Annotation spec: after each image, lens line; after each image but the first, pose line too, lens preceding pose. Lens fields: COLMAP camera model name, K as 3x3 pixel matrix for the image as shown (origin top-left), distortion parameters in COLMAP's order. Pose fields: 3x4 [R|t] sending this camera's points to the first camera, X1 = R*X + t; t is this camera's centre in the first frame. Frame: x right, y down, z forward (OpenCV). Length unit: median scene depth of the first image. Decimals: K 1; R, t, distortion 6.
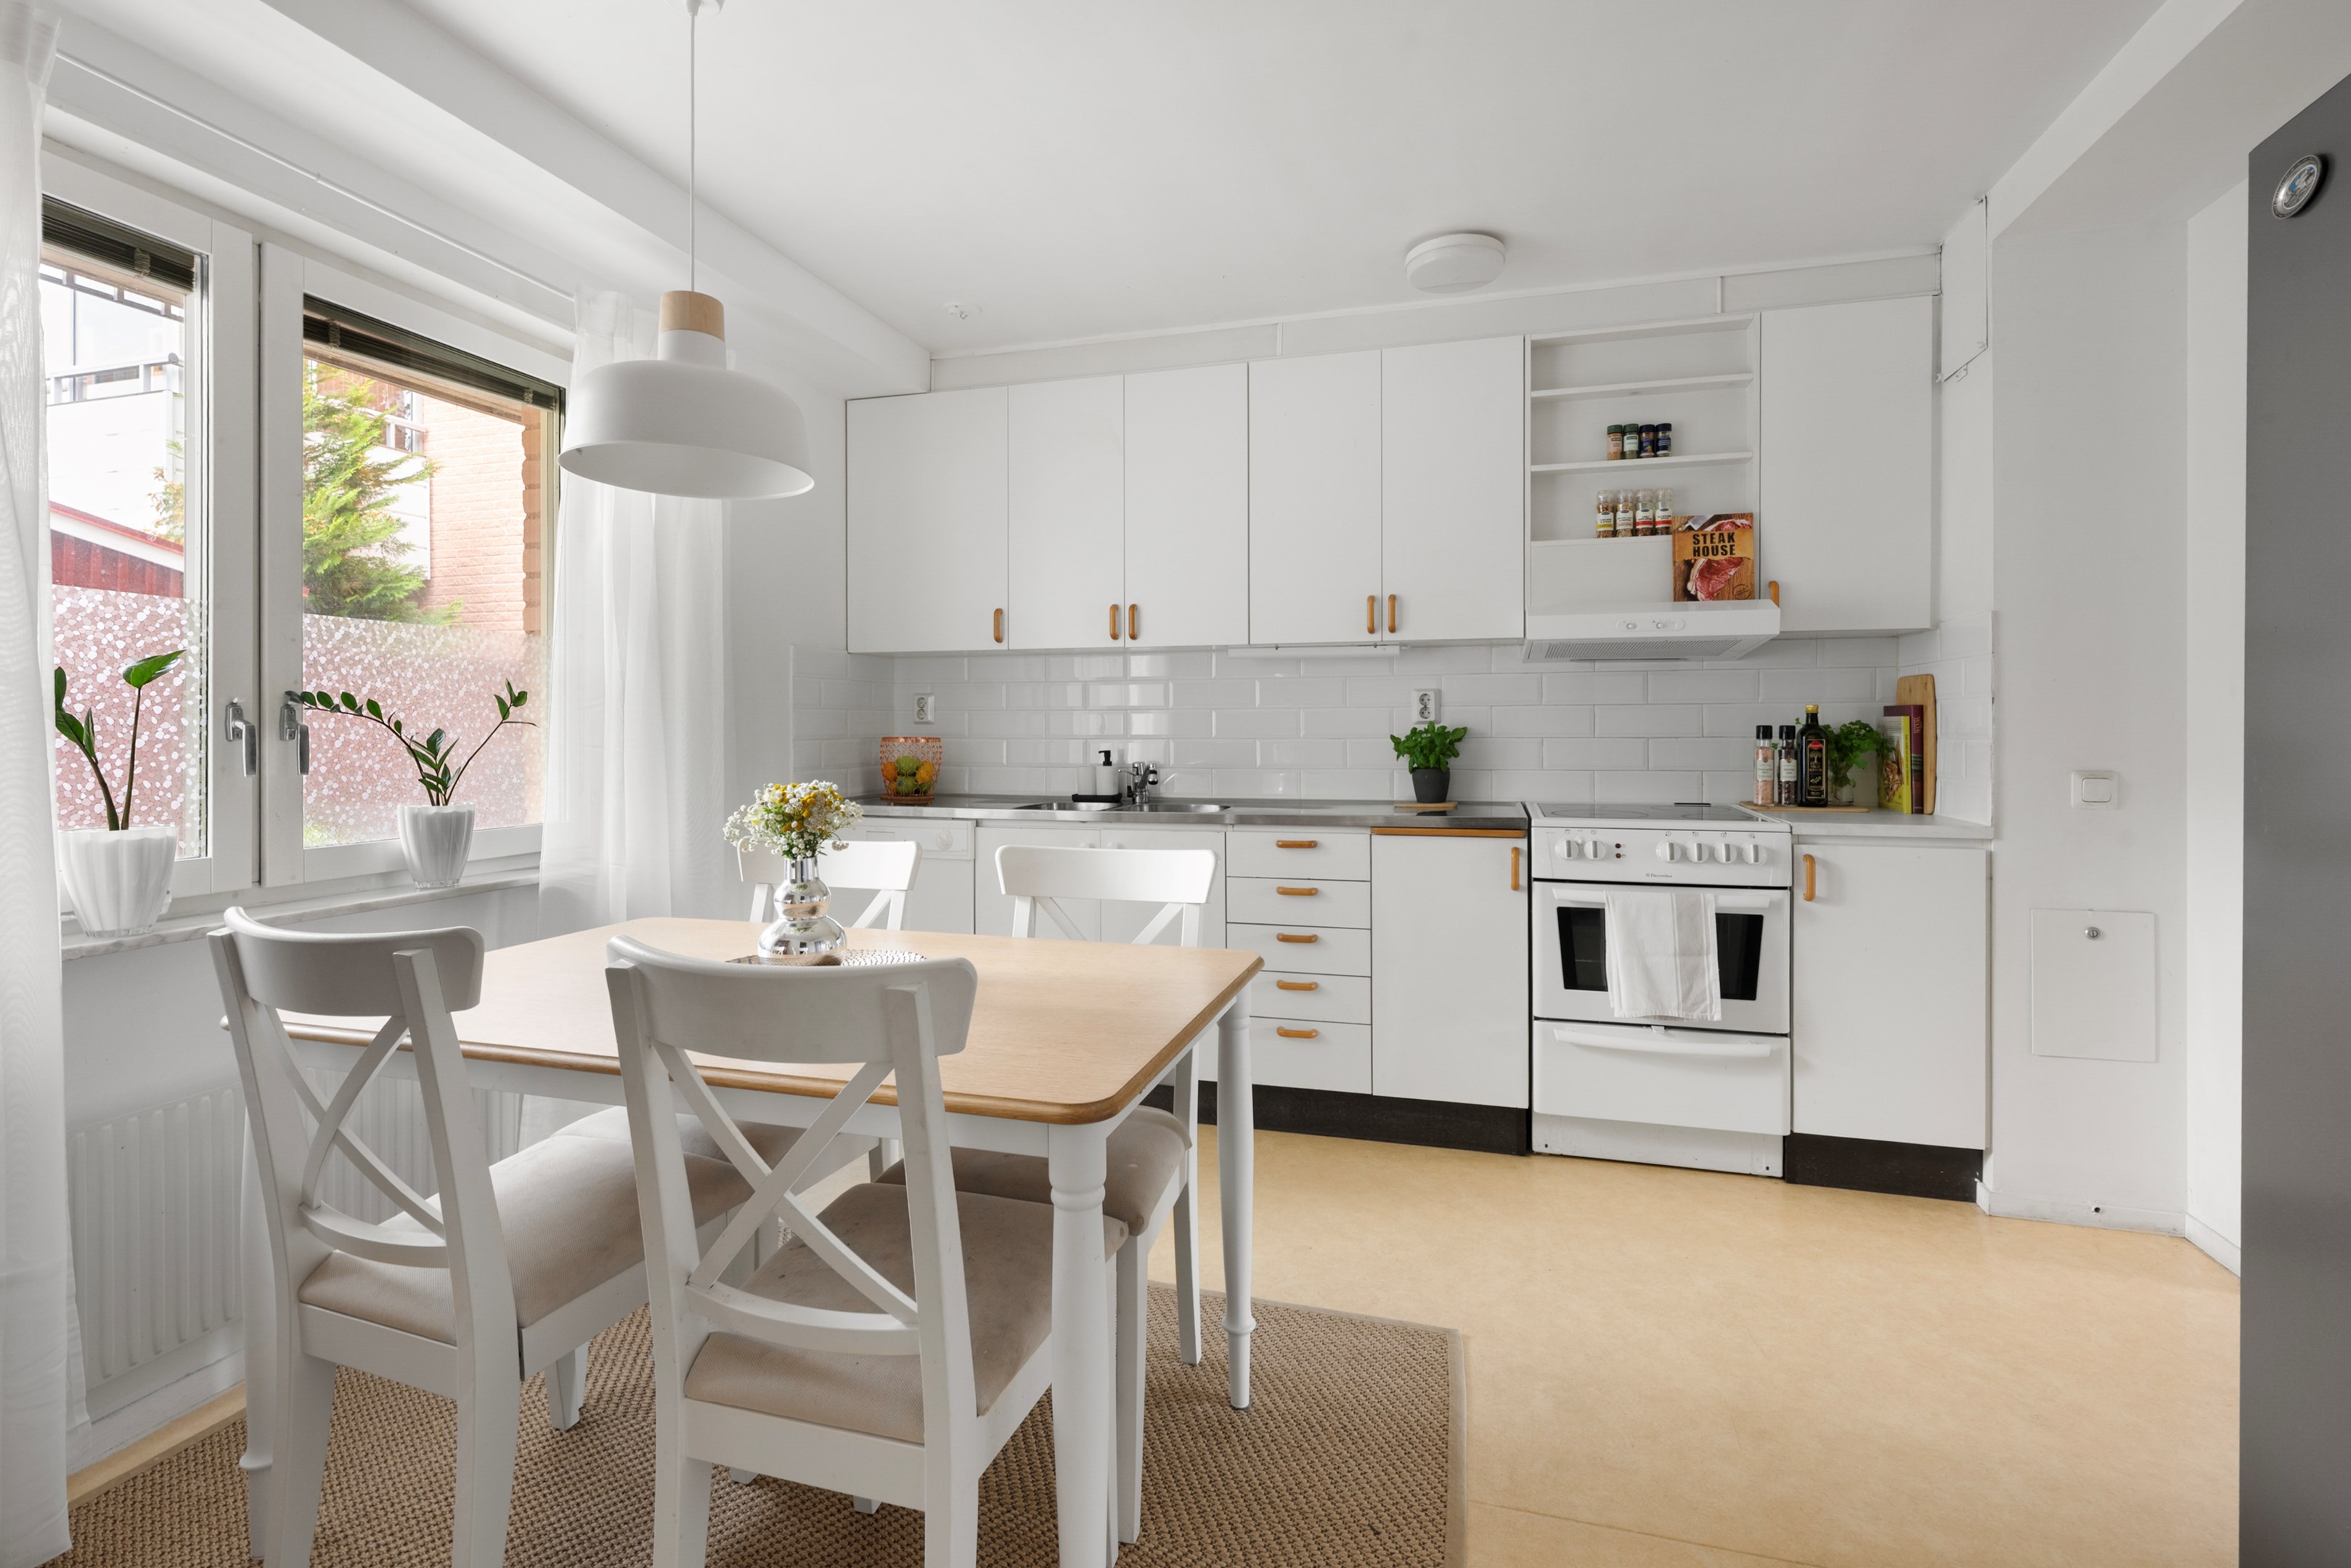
lens RADIAL K [[1075.3, 0, 1167.6], [0, 1075.3, 725.6], [0, 0, 1]] dist [-0.002570, 0.001761]
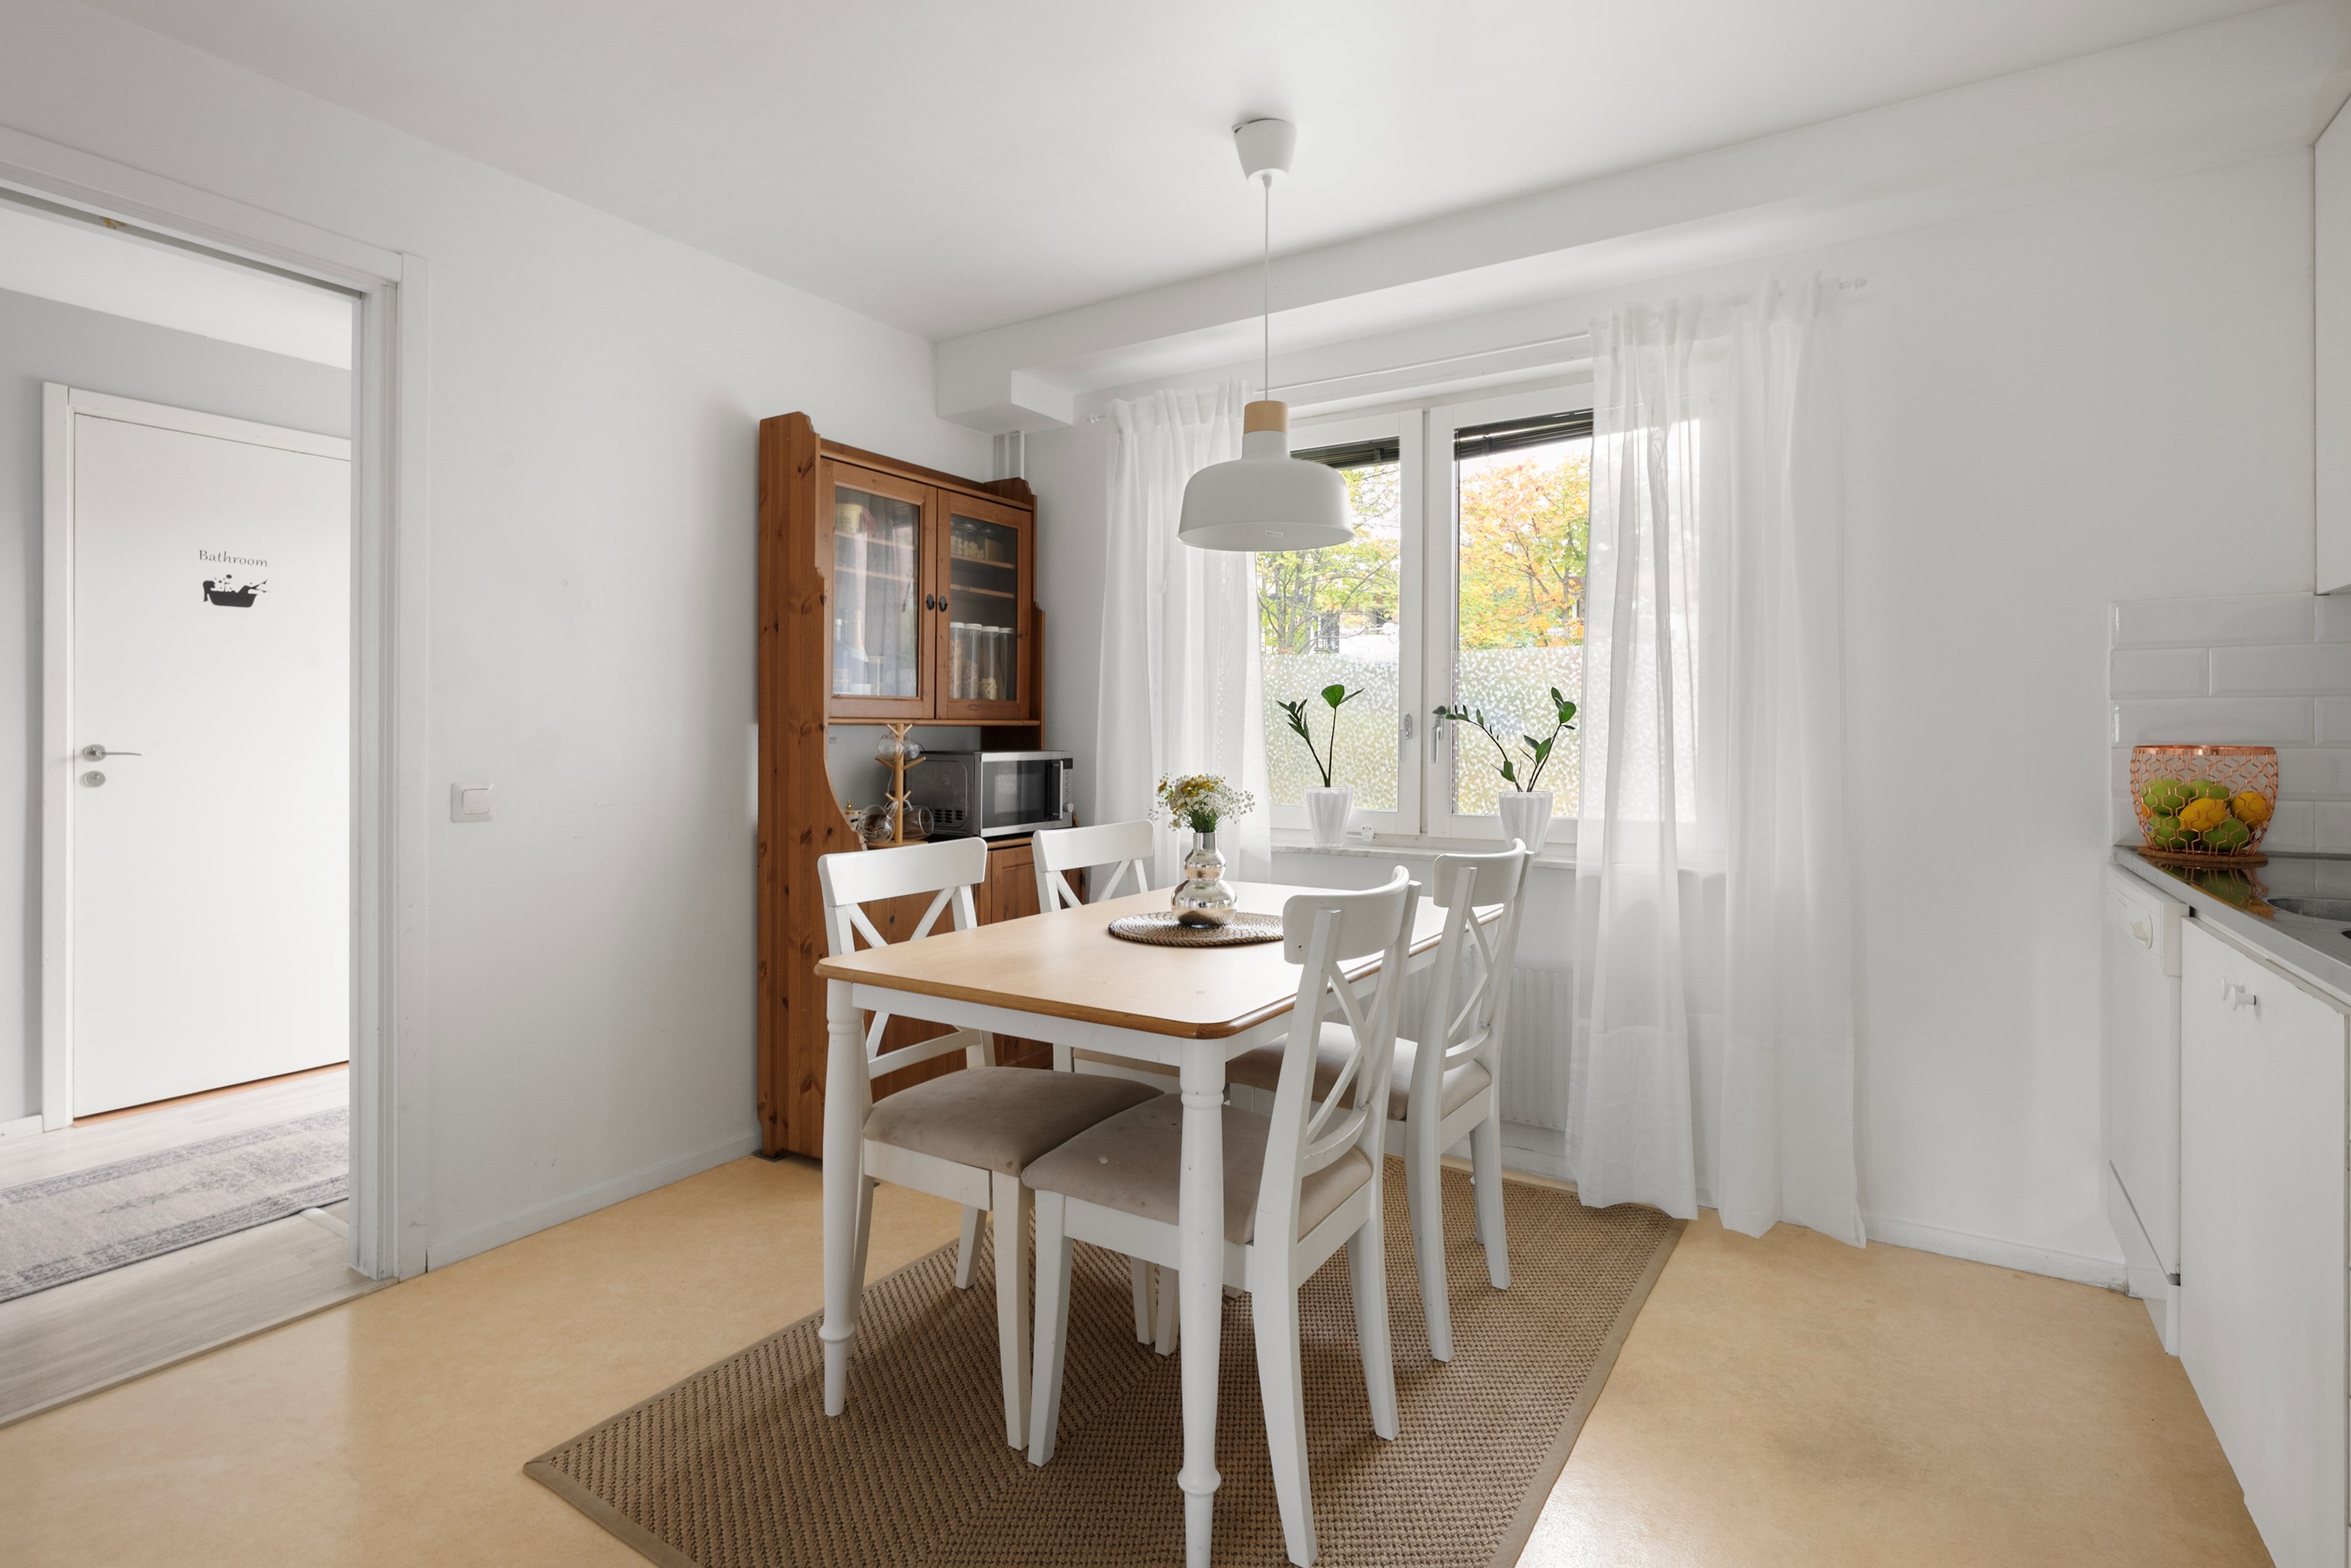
lens RADIAL K [[1143.1, 0, 1175.7], [0, 1143.1, 740.1], [0, 0, 1]] dist [-0.002355, -0.000923]
pose [[-0.272153, 0.005991, -0.962235, 0.624891], [-0.000208, 0.999980, 0.006284, 0.004018], [0.962254, 0.001910, -0.272146, 0.856738]]
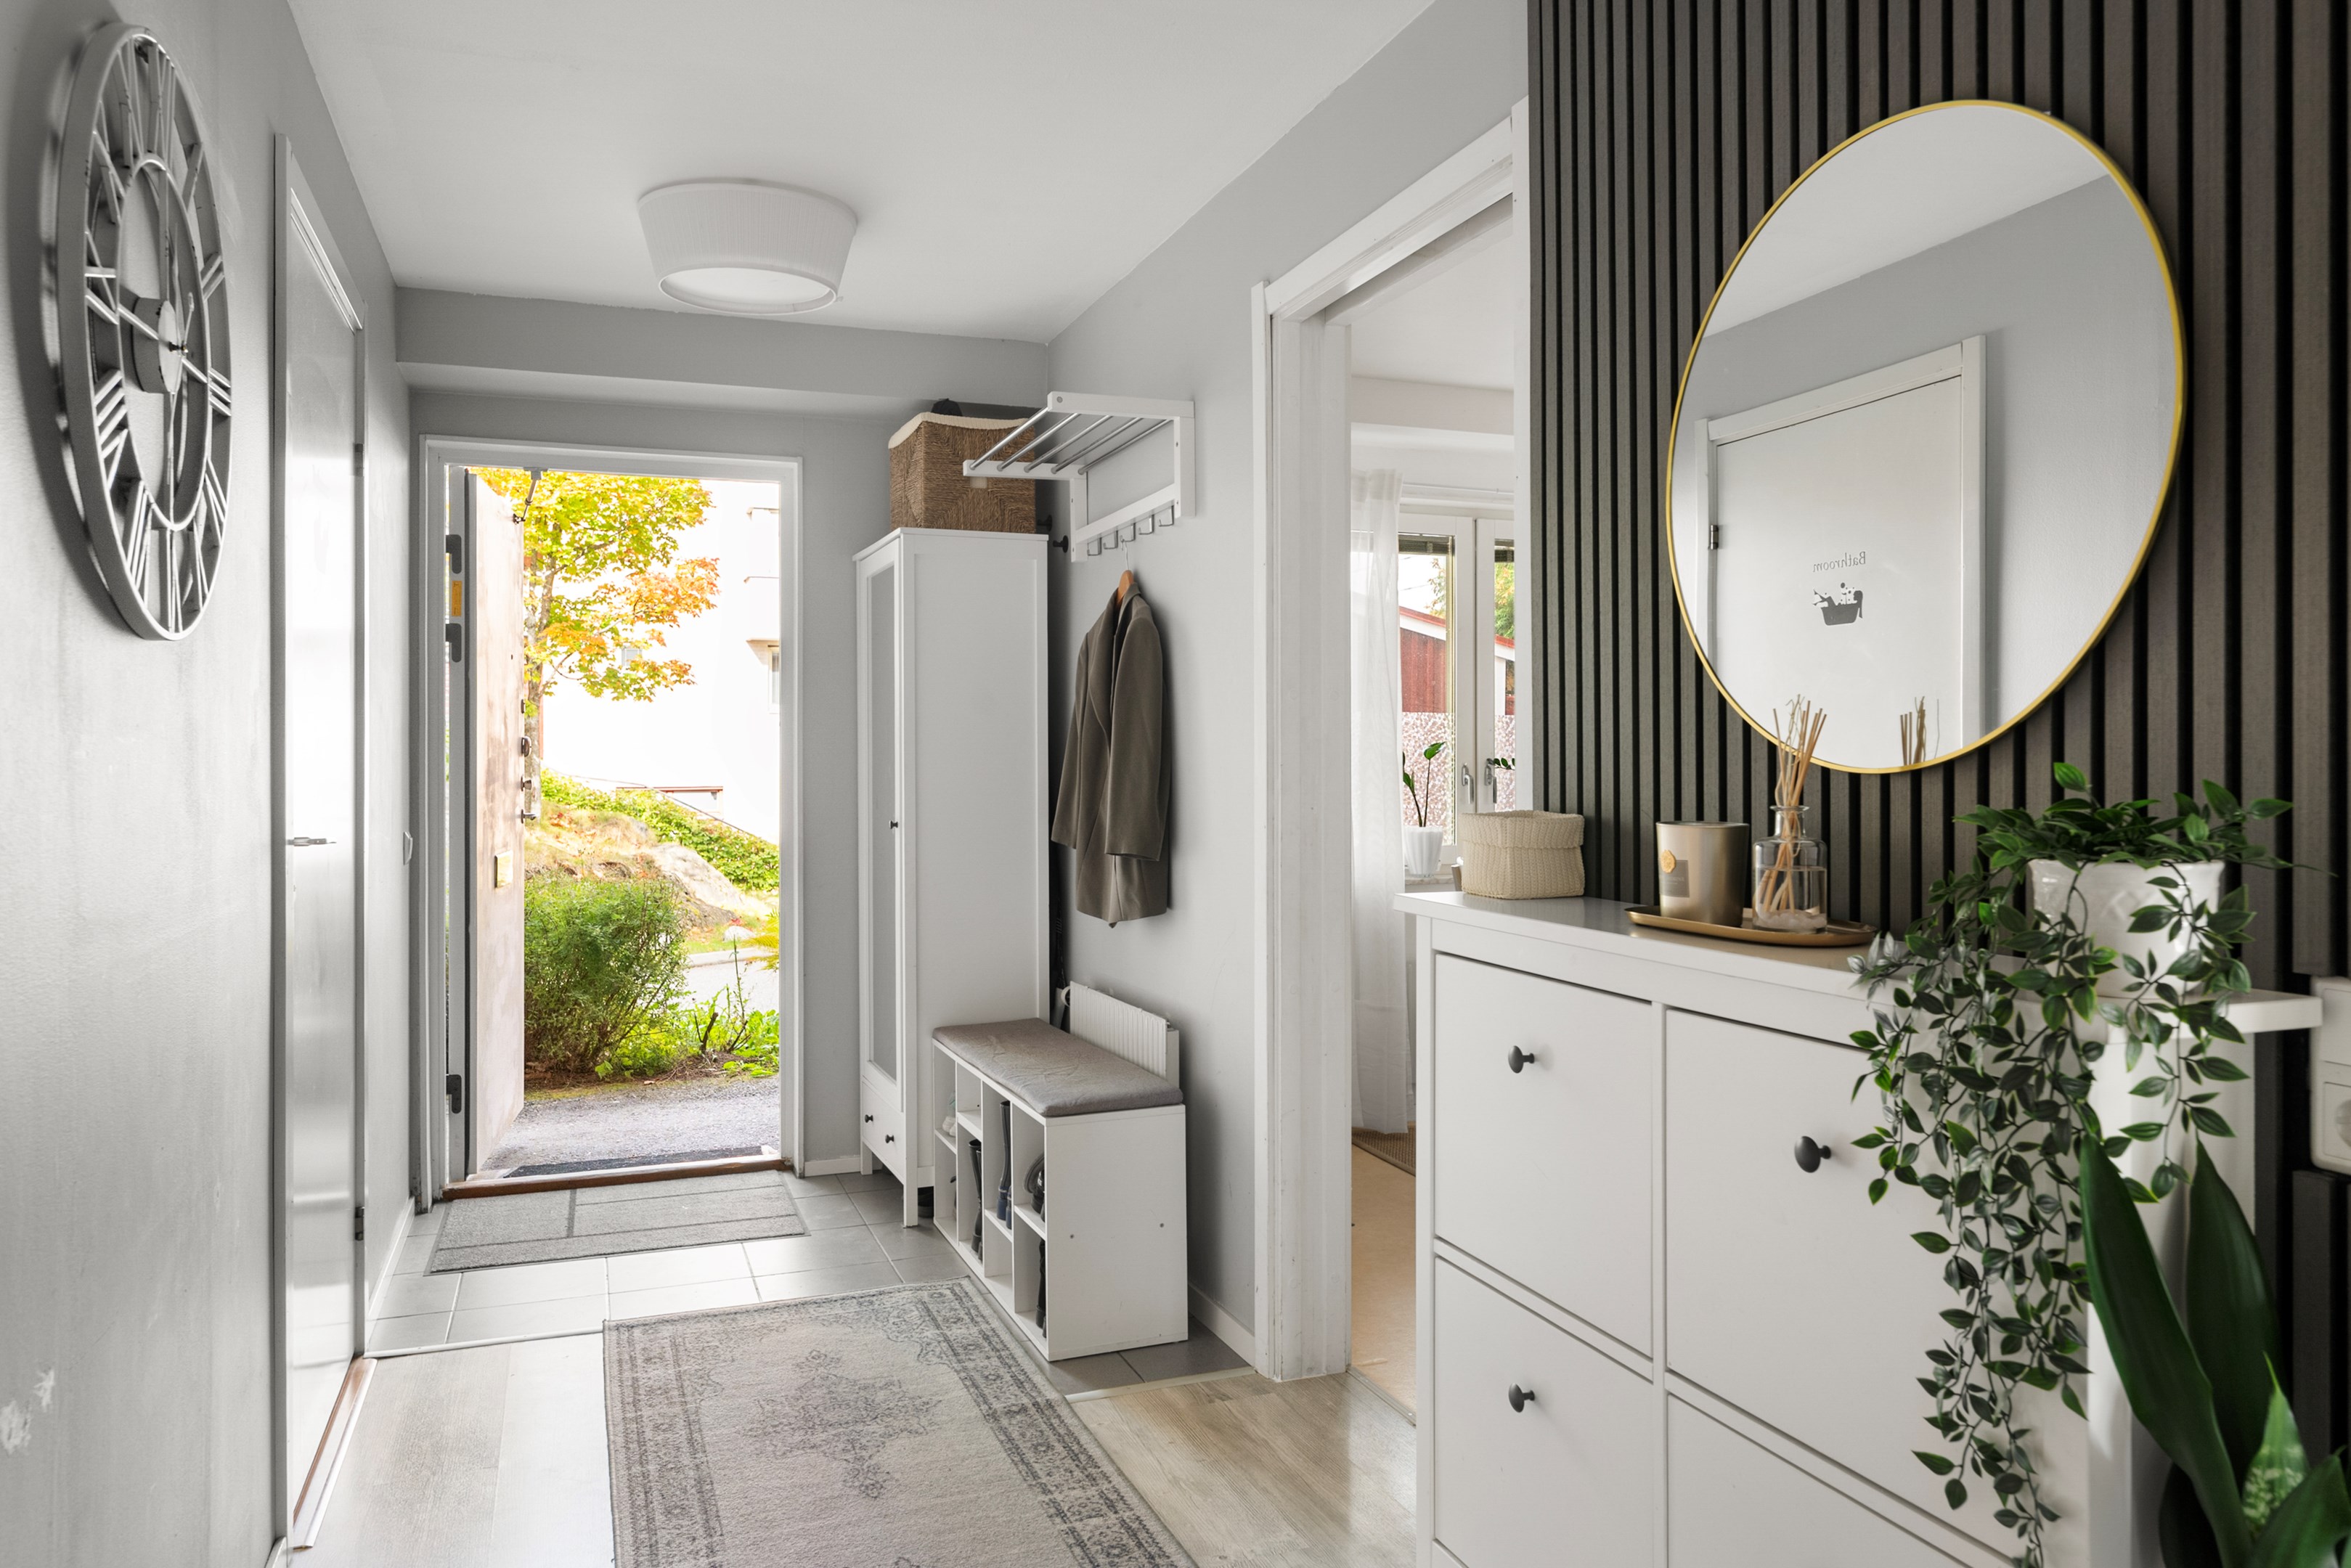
lens RADIAL K [[1569.6, 0, 1172.1], [0, 1569.6, 764.4], [0, 0, 1]] dist [-0.002430, 0.001119]
pose [[0.604389, -0.001551, -0.796688, 0.792659], [0.001458, 0.999999, -0.000841, -0.016421], [0.796688, -0.000653, 0.604391, -0.841068]]
